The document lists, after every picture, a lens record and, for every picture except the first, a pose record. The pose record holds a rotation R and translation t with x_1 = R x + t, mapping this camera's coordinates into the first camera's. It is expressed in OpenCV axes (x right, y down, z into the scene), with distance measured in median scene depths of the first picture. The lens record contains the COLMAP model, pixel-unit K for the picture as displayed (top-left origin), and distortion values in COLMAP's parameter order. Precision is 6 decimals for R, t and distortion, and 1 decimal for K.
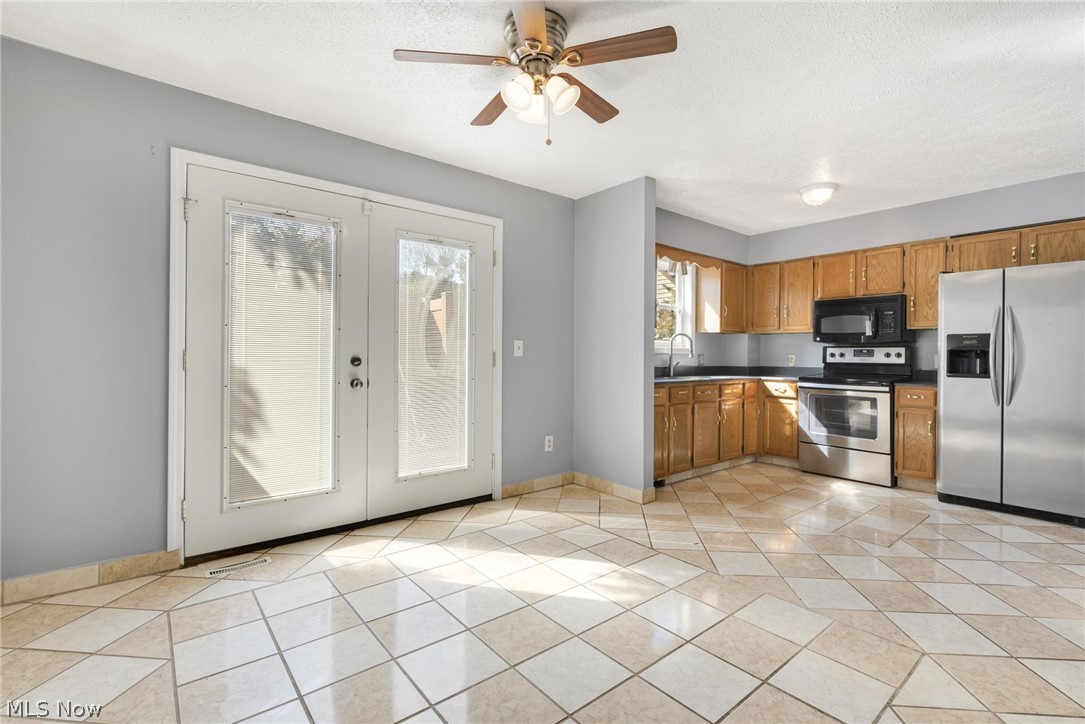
lens RADIAL K [[489.4, 0, 561.3], [0, 489.4, 356.7], [0, 0, 1]] dist [0.000624, -0.000027]
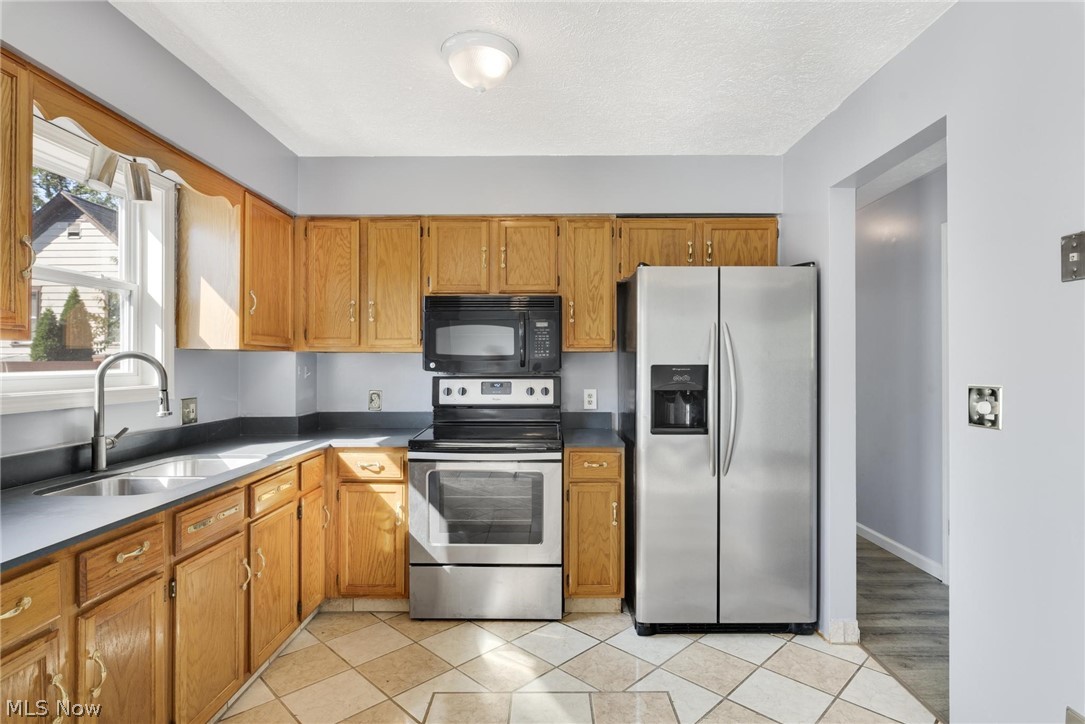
lens RADIAL K [[559.6, 0, 548.7], [0, 559.6, 361.3], [0, 0, 1]] dist [-0.003264, -0.000248]
pose [[0.651414, -0.004288, 0.758710, 0.148951], [0.008463, 0.999963, -0.001614, -0.043657], [-0.758675, 0.007472, 0.651426, 0.557658]]
